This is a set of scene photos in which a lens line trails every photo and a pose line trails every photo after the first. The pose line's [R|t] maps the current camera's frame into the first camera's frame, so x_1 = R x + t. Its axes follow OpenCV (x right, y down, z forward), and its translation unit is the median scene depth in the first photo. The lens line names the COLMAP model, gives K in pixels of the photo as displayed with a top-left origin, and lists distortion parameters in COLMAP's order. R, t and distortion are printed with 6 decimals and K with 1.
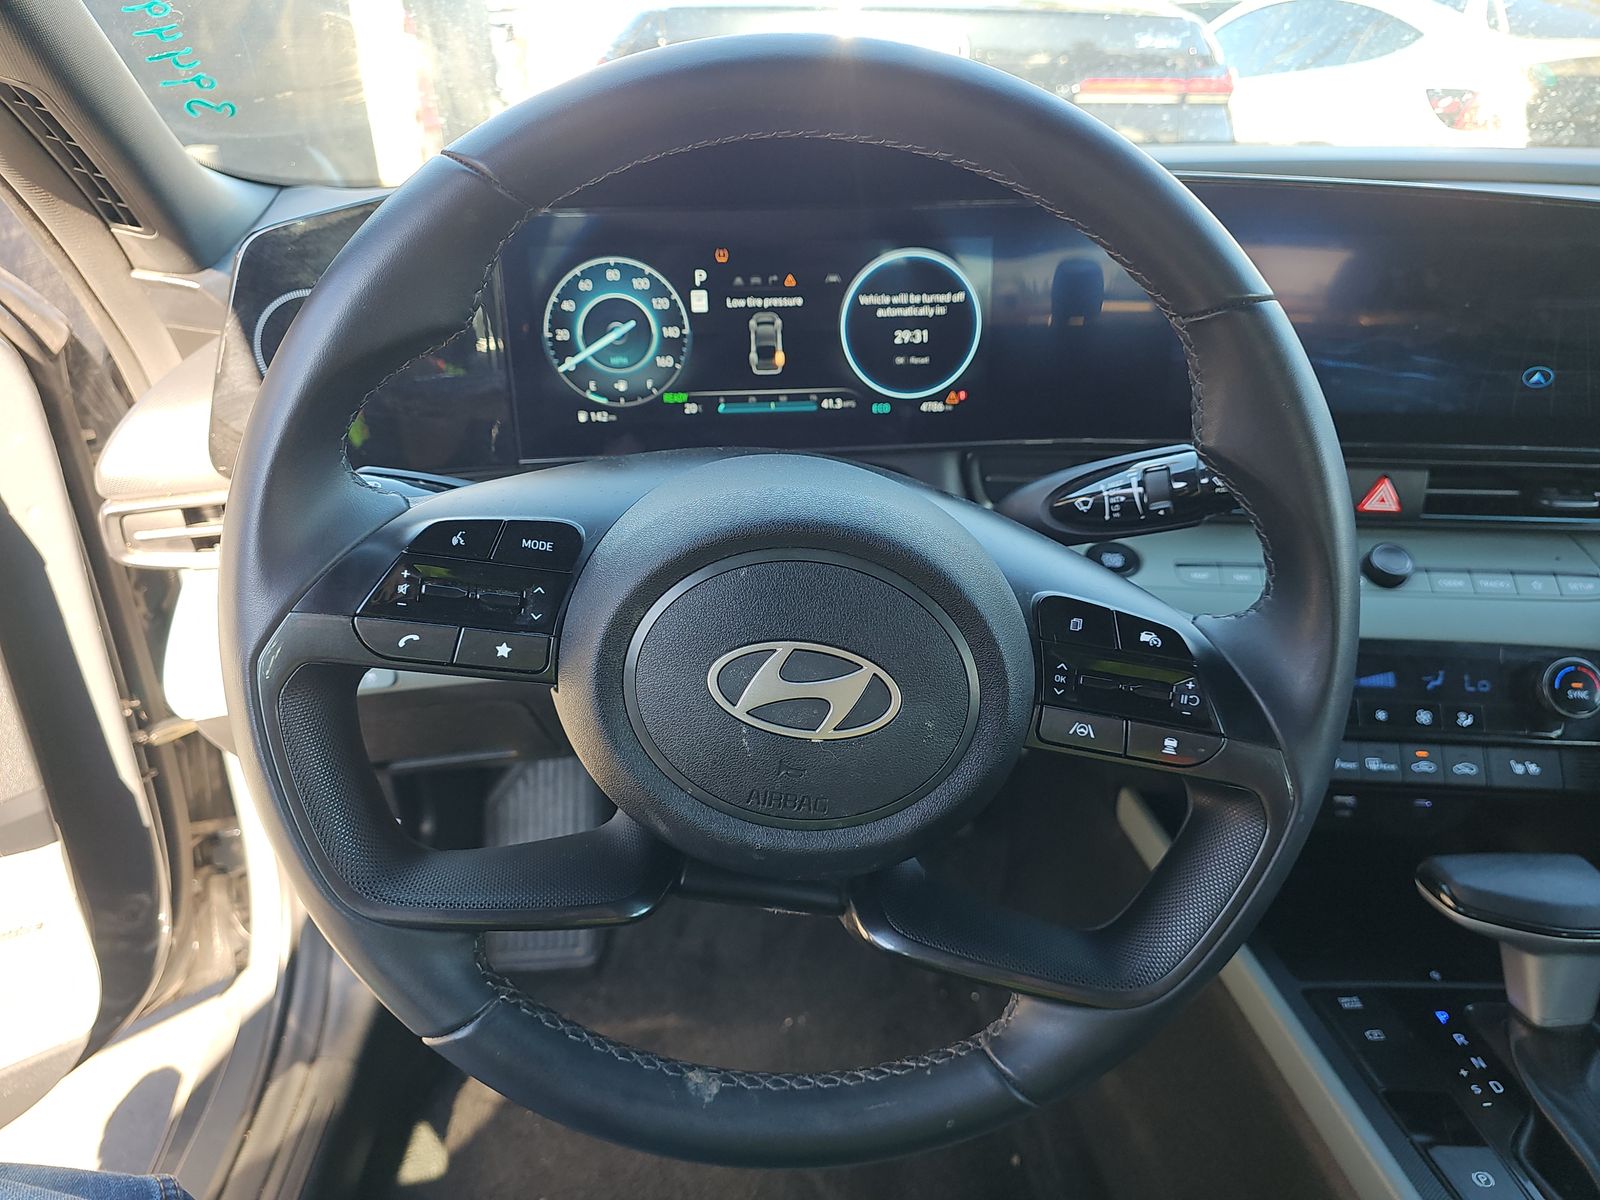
lens RADIAL K [[1039.7, 0, 800.0], [0, 1039.7, 600.0], [0, 0, 1]] dist [0.043436, -0.048963]
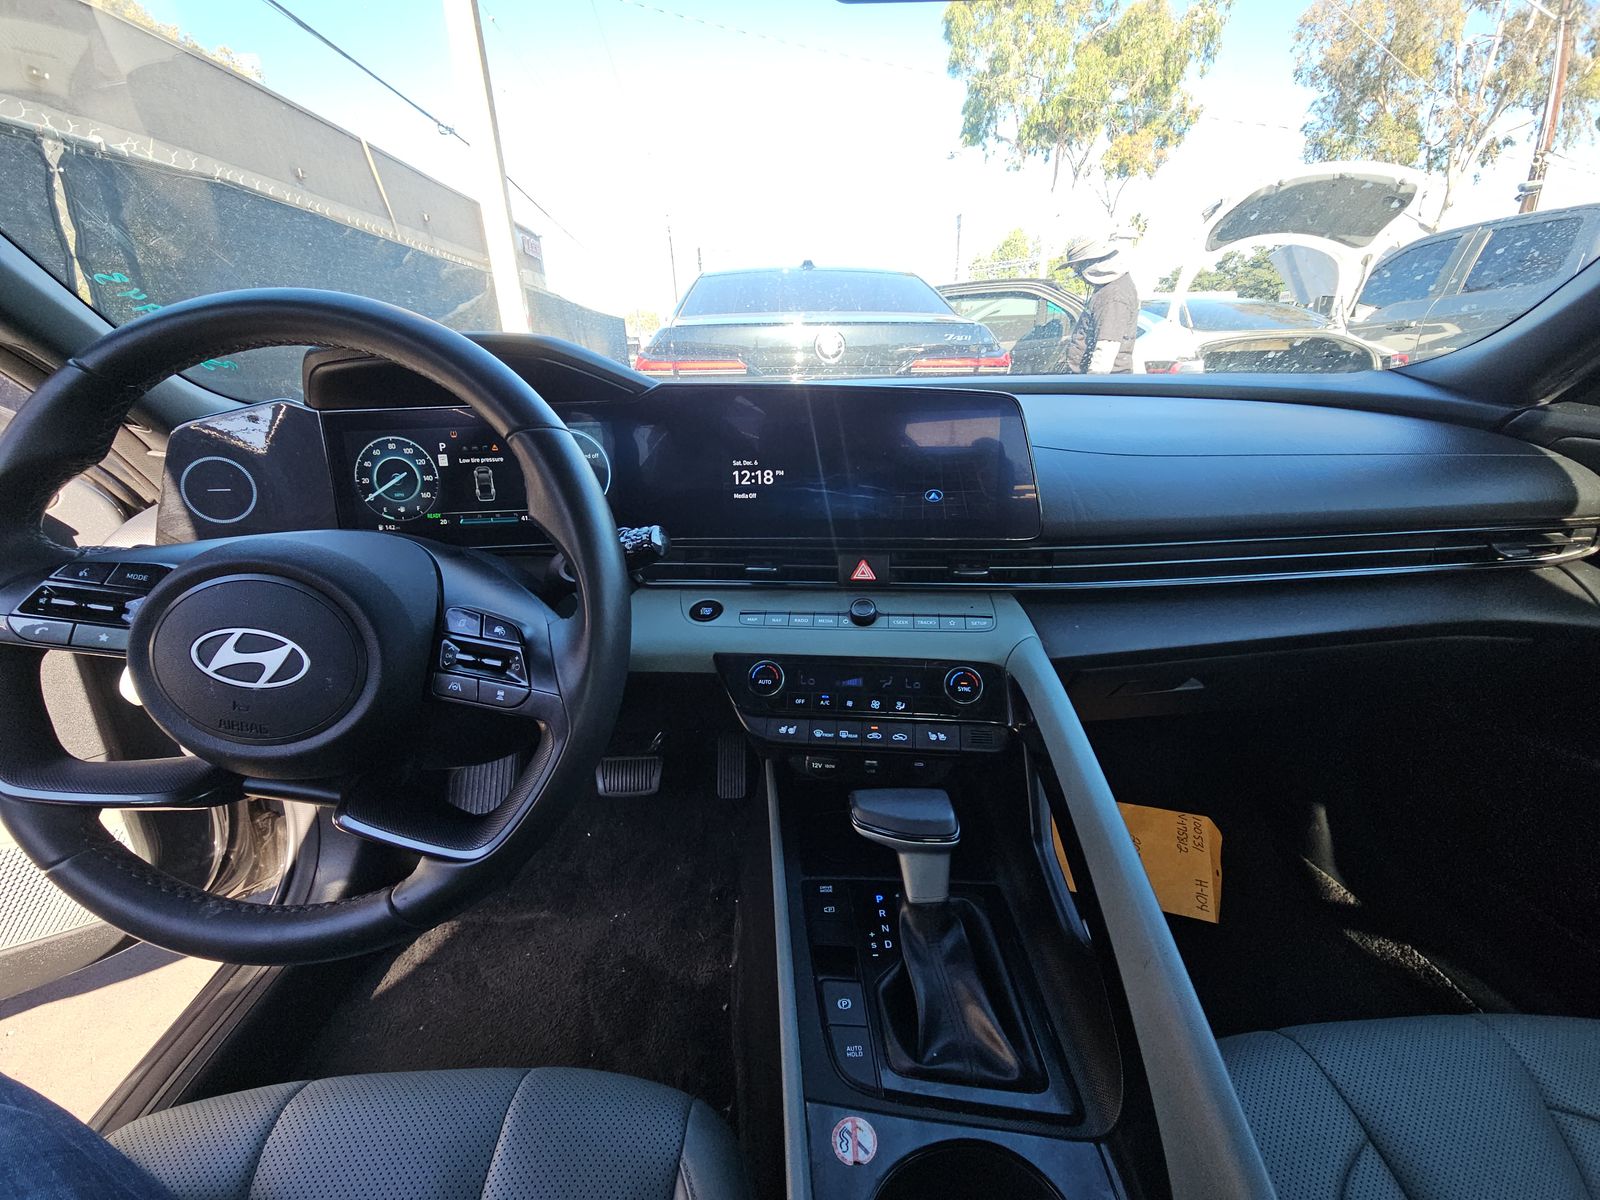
lens RADIAL K [[630.1, 0, 799.8], [0, 630.1, 602.9], [0, 0, 1]] dist [0.000477, 0.000118]
pose [[0.998696, -0.008351, -0.050374, 0.541413], [0.002658, 0.993700, -0.112037, 0.066409], [0.050992, 0.111757, 0.992426, 0.021722]]
